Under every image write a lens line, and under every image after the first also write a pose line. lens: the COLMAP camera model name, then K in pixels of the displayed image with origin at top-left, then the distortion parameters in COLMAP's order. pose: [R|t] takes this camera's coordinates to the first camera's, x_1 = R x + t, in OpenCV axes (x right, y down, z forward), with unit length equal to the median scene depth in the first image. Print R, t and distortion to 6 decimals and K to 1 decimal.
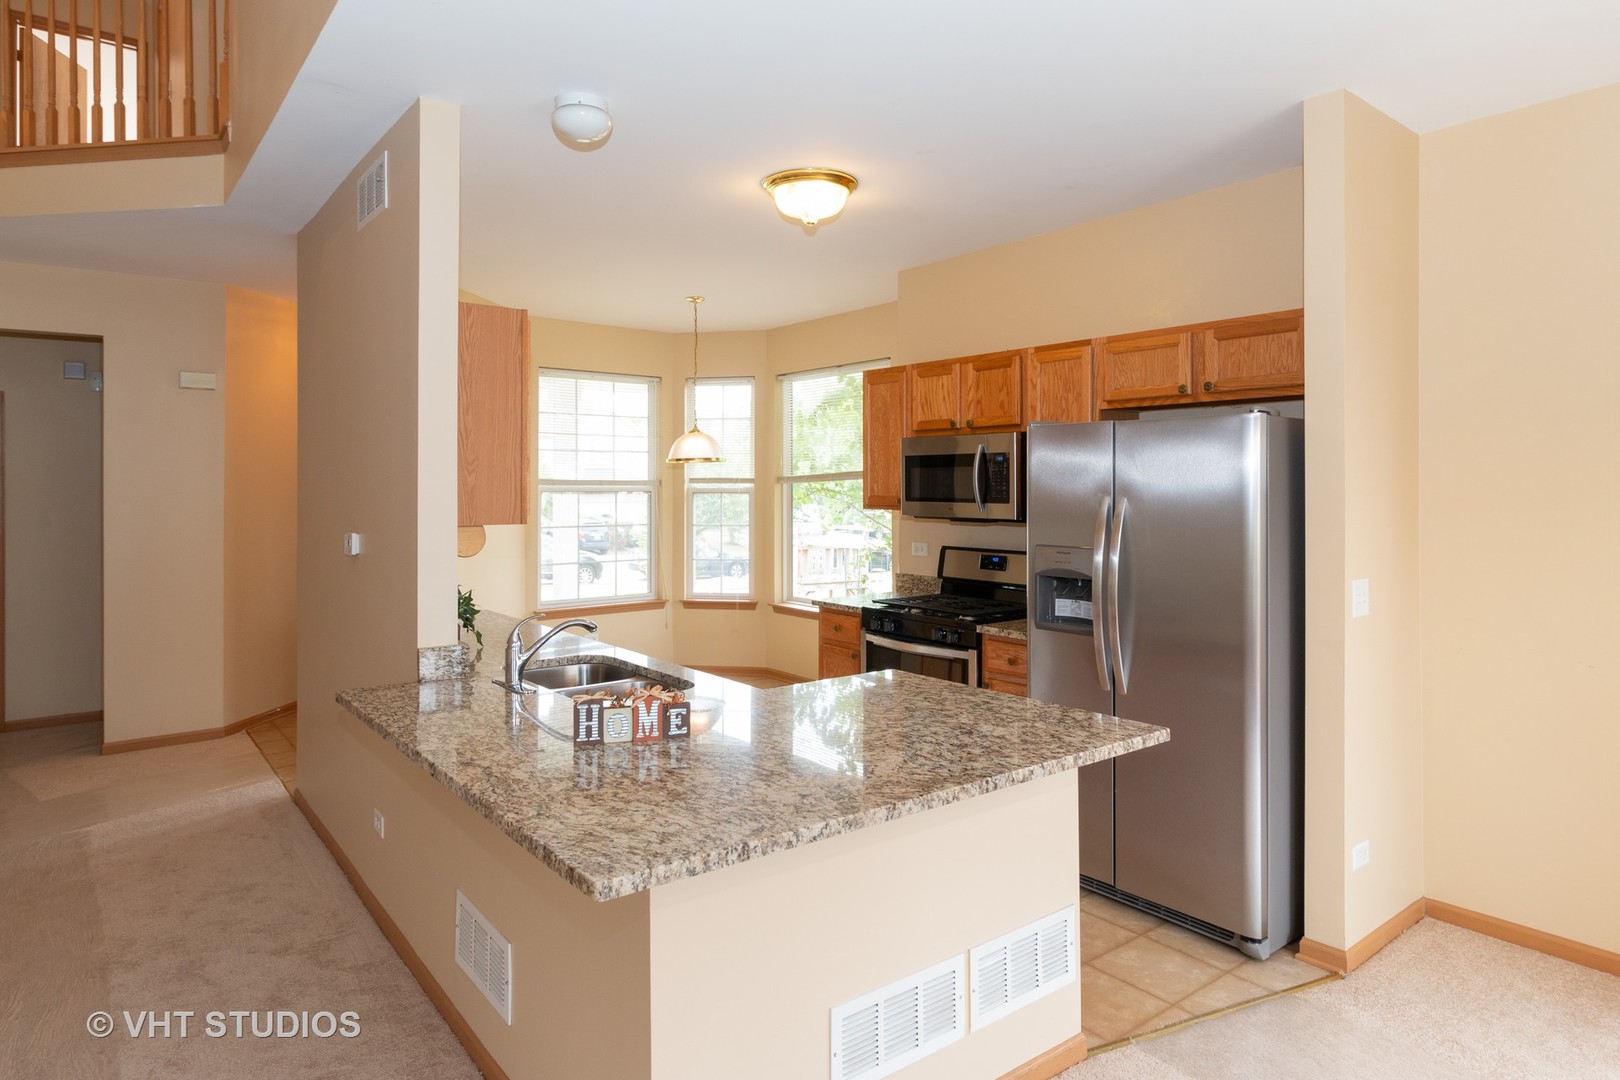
lens RADIAL K [[951.3, 0, 809.4], [0, 951.3, 487.1], [0, 0, 1]] dist [-0.001016, 0.001055]
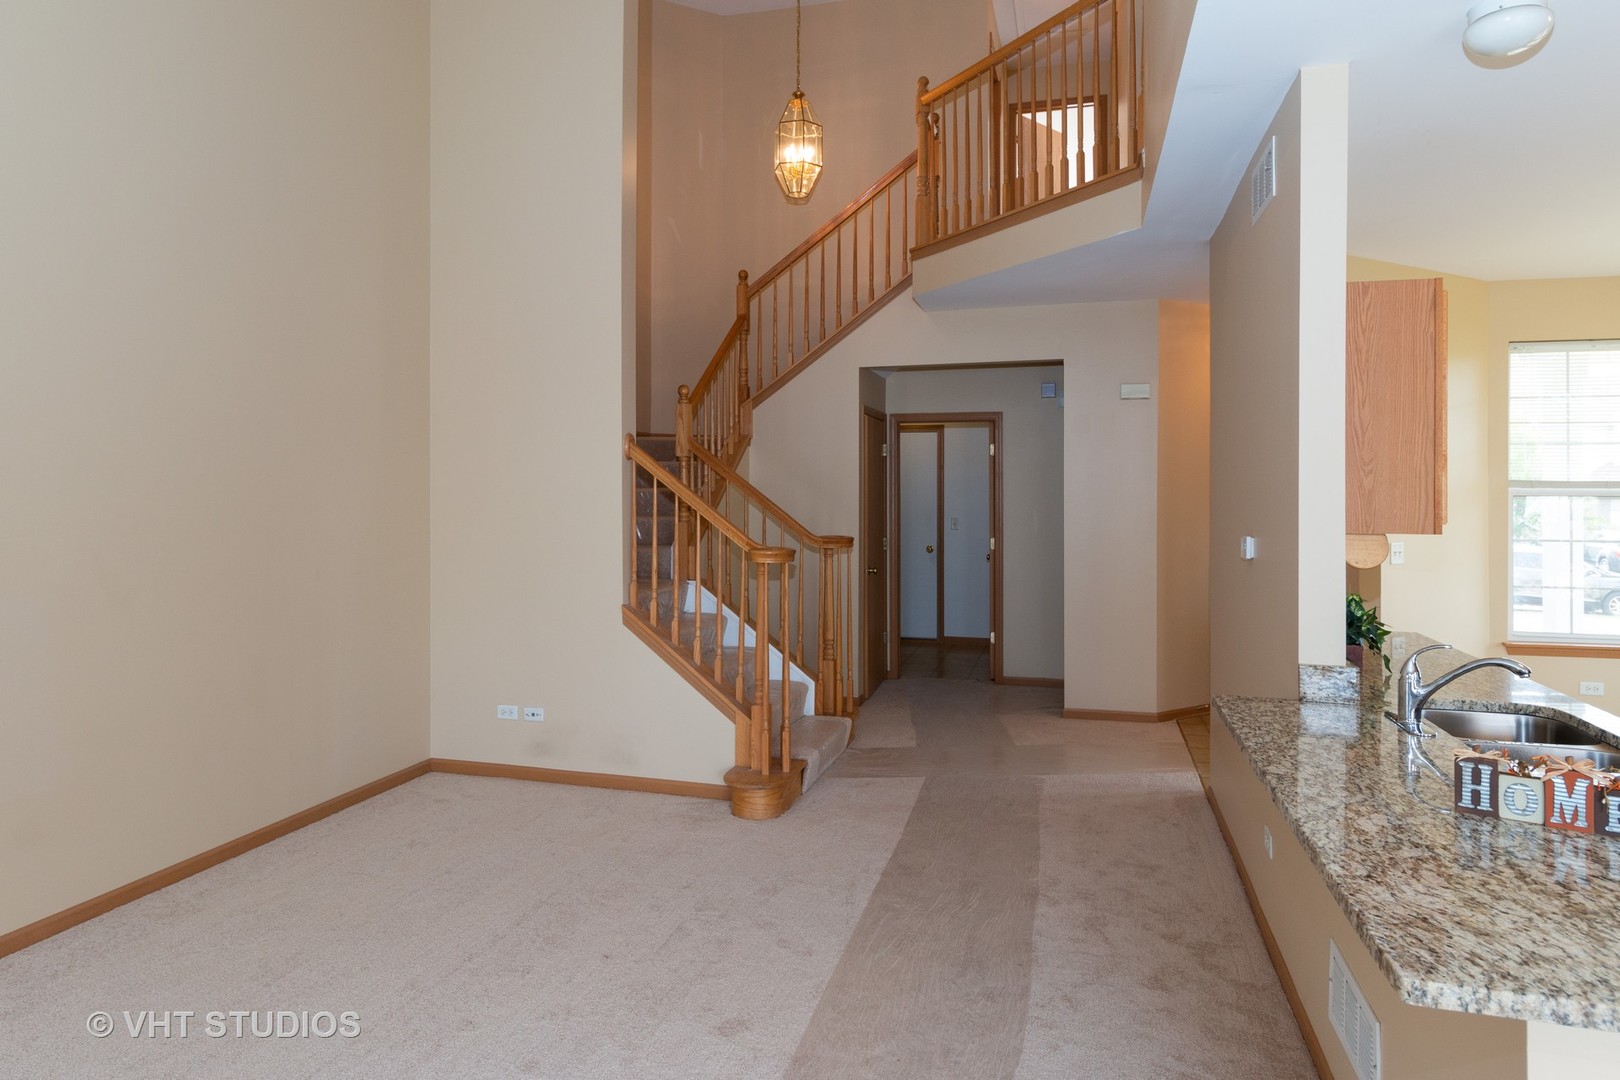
lens RADIAL K [[984.6, 0, 809.0], [0, 984.6, 483.9], [0, 0, 1]] dist [0.002083, -0.000389]
pose [[0.599469, -0.000186, -0.800398, 0.090789], [-0.003988, 0.999987, -0.003220, -0.000719], [0.800388, 0.005123, 0.599461, 0.054662]]
